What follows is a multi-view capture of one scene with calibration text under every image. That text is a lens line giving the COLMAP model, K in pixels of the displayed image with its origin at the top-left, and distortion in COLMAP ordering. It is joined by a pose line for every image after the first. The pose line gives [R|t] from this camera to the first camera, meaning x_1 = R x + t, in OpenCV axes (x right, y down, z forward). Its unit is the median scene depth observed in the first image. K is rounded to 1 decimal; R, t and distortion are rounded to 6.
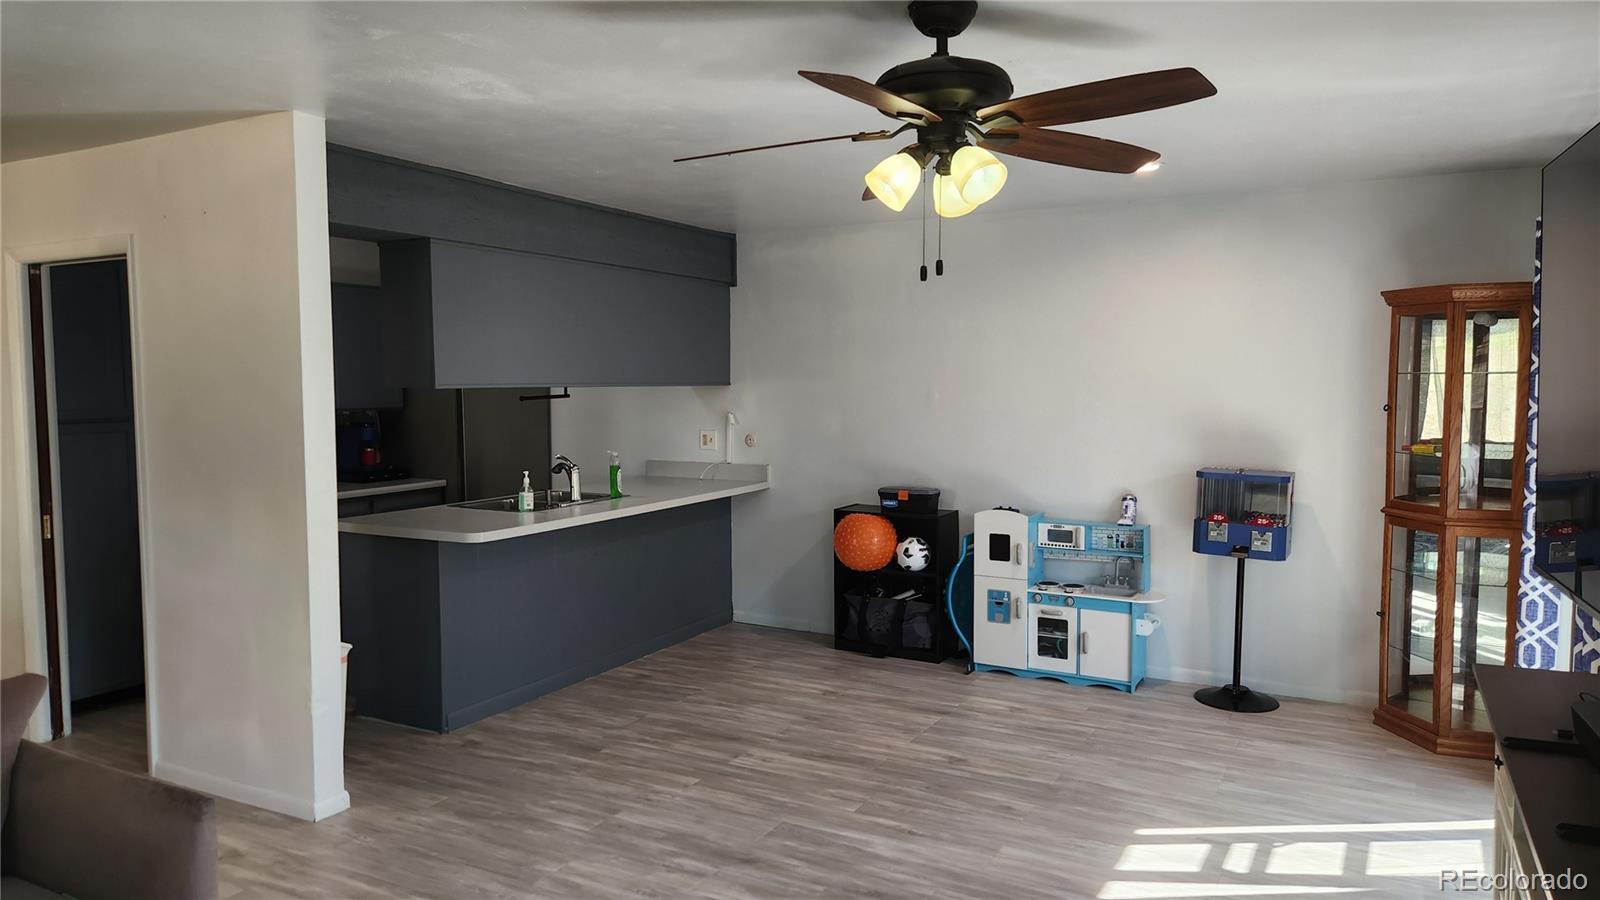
lens RADIAL K [[1069.8, 0, 793.9], [0, 1069.8, 458.6], [0, 0, 1]] dist [0.084279, -0.082313]
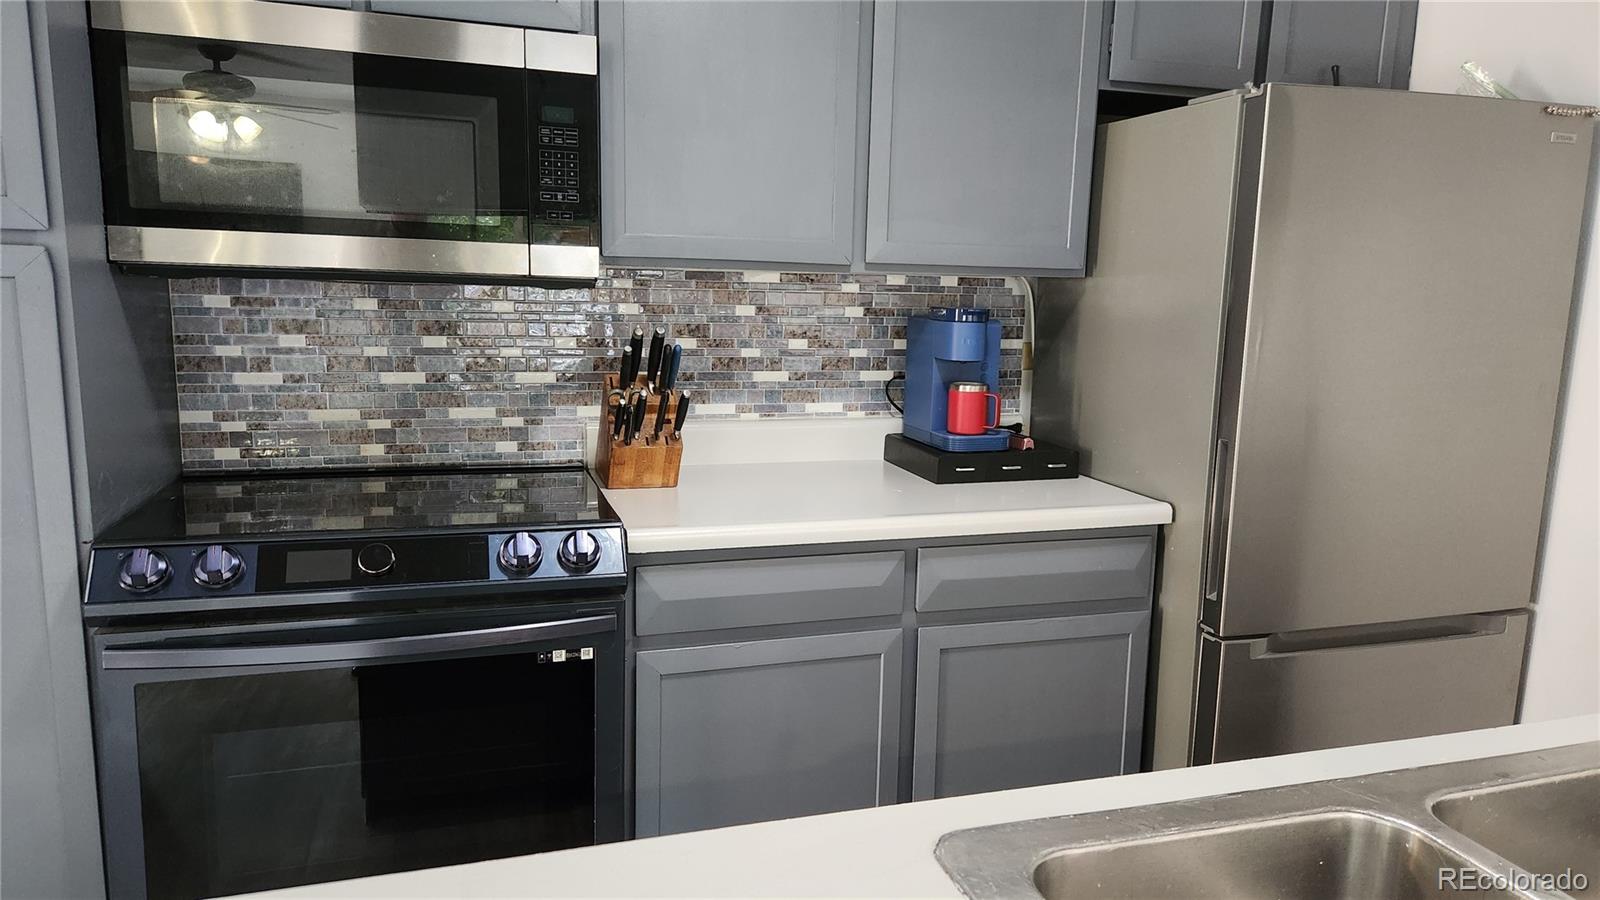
lens RADIAL K [[1069.8, 0, 808.4], [0, 1069.8, 451.0], [0, 0, 1]] dist [0.084279, -0.082313]
pose [[0.730527, 0.131716, -0.670061, -0.240213], [-0.081200, 0.991015, 0.106280, -0.025435], [0.678039, -0.023231, 0.734659, 0.874034]]
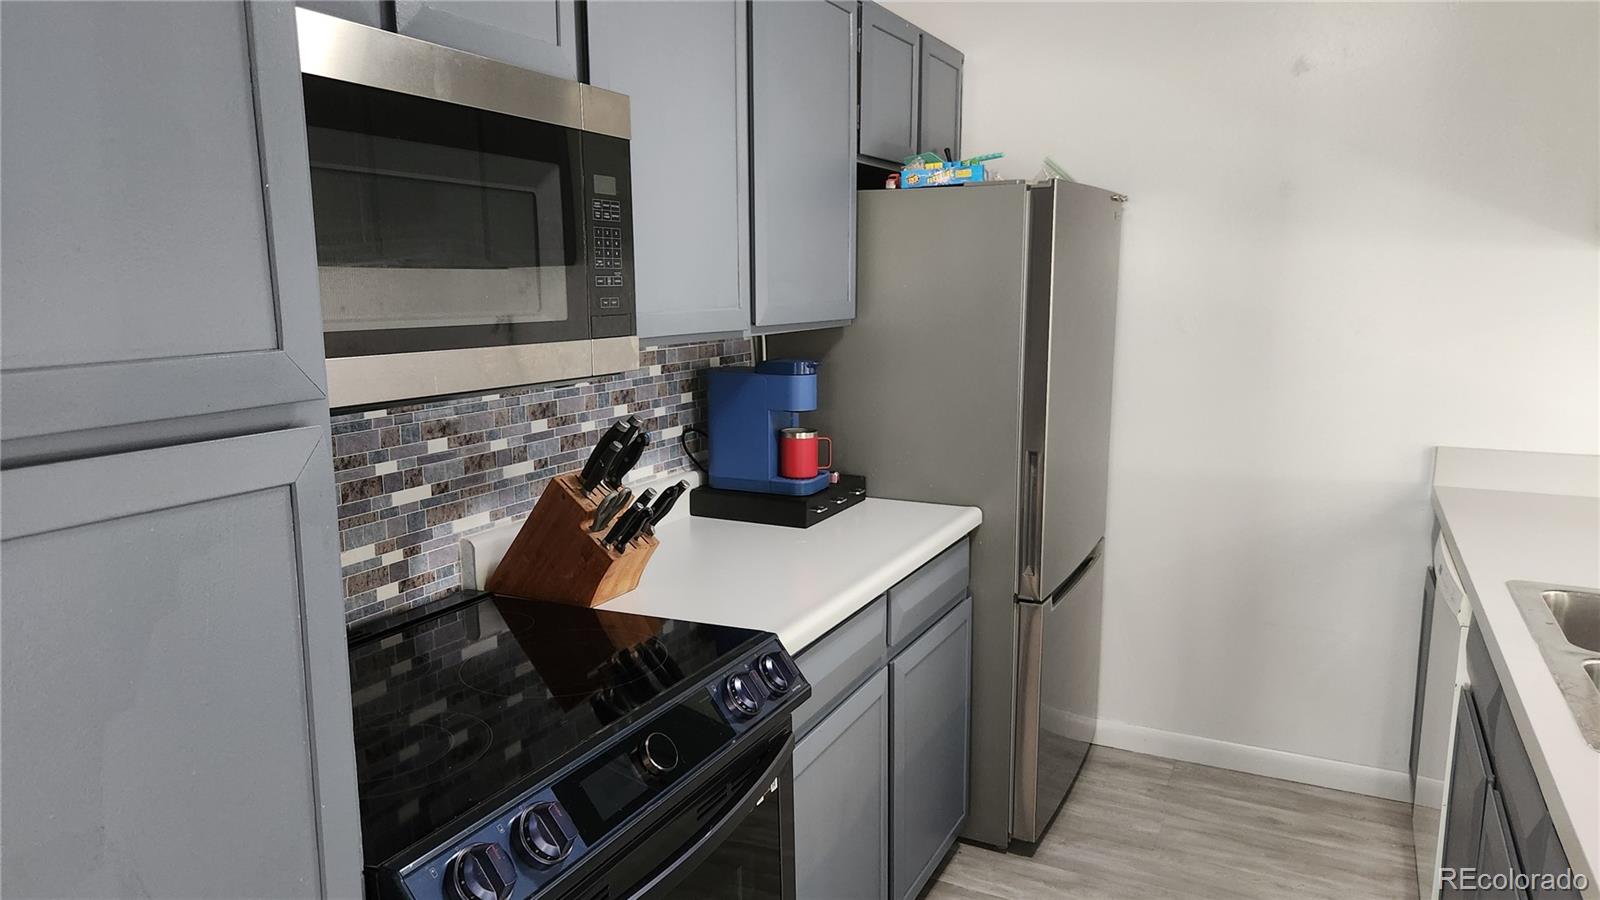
lens RADIAL K [[1069.8, 0, 808.6], [0, 1069.8, 454.4], [0, 0, 1]] dist [0.084279, -0.082313]
pose [[0.998438, -0.008405, 0.055236, -0.504780], [0.003548, 0.996162, 0.087457, -0.041424], [-0.055759, -0.087124, 0.994636, 0.777557]]
